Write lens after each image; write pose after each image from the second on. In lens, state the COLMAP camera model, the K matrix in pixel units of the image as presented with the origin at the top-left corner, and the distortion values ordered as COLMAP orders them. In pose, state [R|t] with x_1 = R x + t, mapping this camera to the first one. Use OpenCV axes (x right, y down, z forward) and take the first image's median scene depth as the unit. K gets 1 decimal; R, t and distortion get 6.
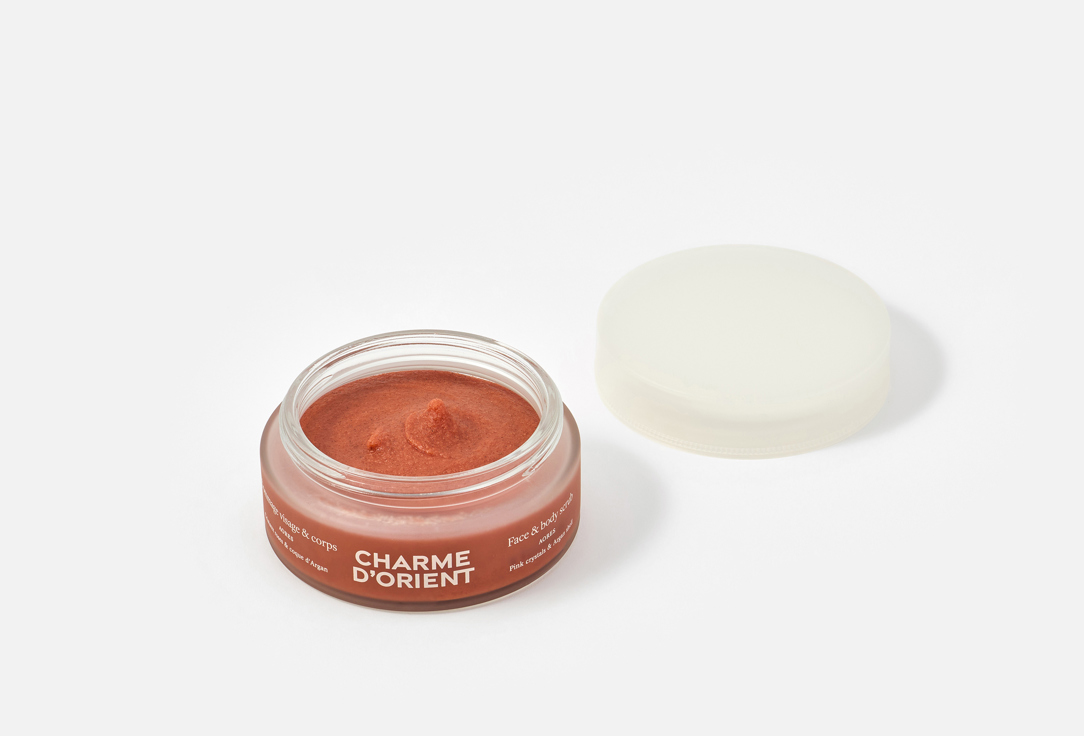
lens RADIAL K [[5184.2, 0, 541.5], [0, 5184.2, 367.5], [0, 0, 1]] dist [0.318729, 0.000000]
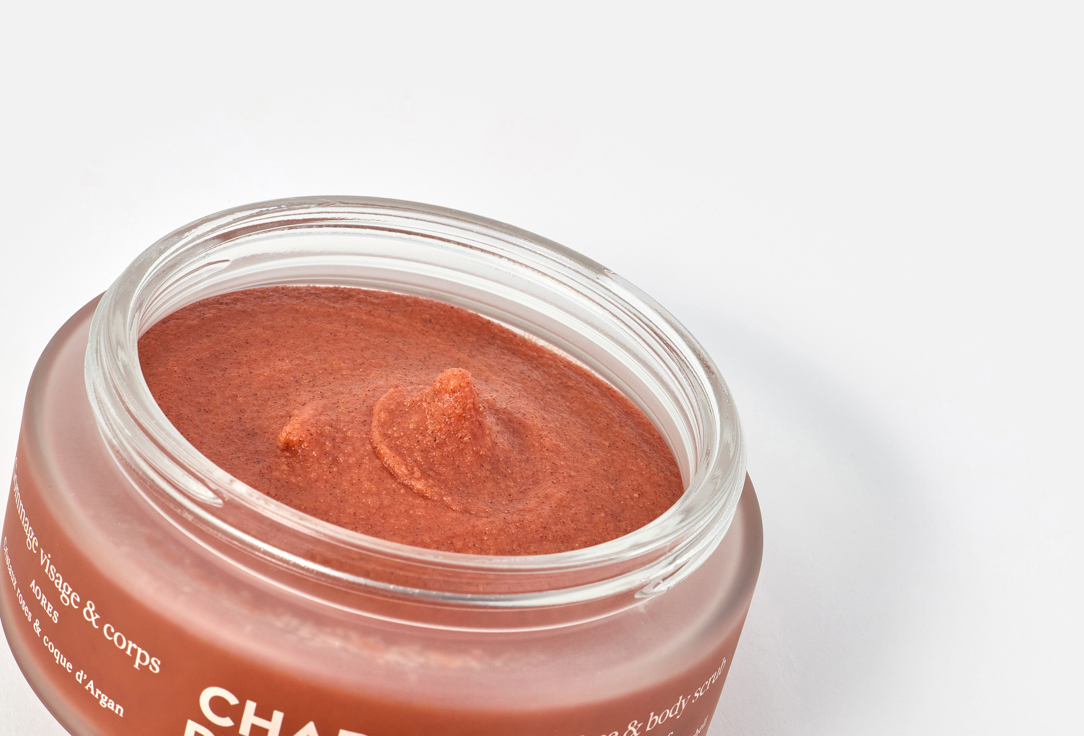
lens RADIAL K [[5184.2, 0, 543.4], [0, 5184.2, 370.0], [0, 0, 1]] dist [0.318729, 0.000000]
pose [[0.972258, 0.228004, 0.052225, -0.036549], [-0.227577, 0.973658, -0.014068, 0.010807], [-0.054057, 0.001792, 0.998536, 0.585244]]
